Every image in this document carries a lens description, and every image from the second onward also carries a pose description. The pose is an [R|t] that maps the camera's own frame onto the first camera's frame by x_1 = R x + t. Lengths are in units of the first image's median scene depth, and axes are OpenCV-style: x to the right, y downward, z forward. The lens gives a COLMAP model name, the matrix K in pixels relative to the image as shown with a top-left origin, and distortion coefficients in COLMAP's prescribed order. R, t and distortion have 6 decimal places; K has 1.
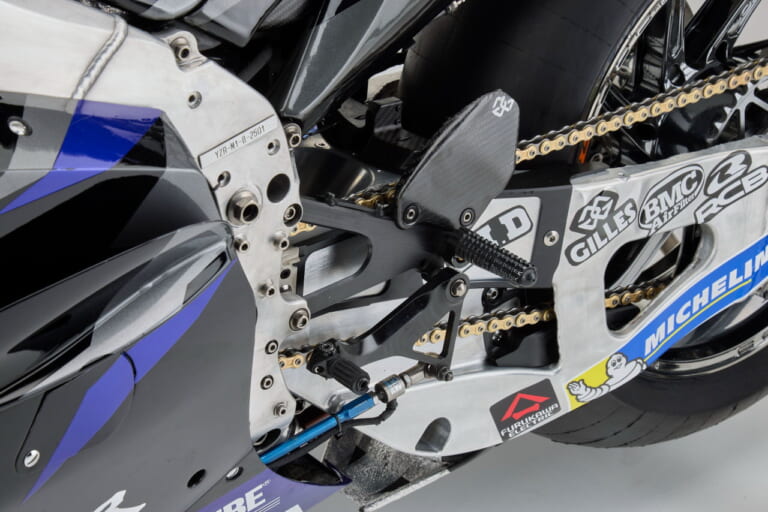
lens RADIAL K [[2234.8, 0, 384.0], [0, 2234.8, 256.0], [0, 0, 1]] dist [-0.075504, -0.349807]
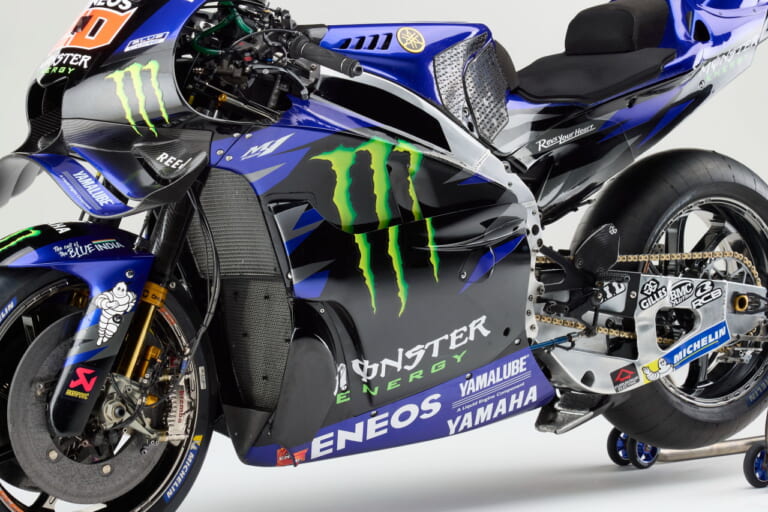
lens RADIAL K [[2232.3, 0, 384.0], [0, 2232.3, 256.0], [0, 0, 1]] dist [0.019224, 0.513266]
pose [[0.999940, -0.006594, 0.008716, -0.211189], [0.009579, 0.912798, -0.408299, 0.915399], [-0.005263, 0.408358, 0.912807, -1.204394]]
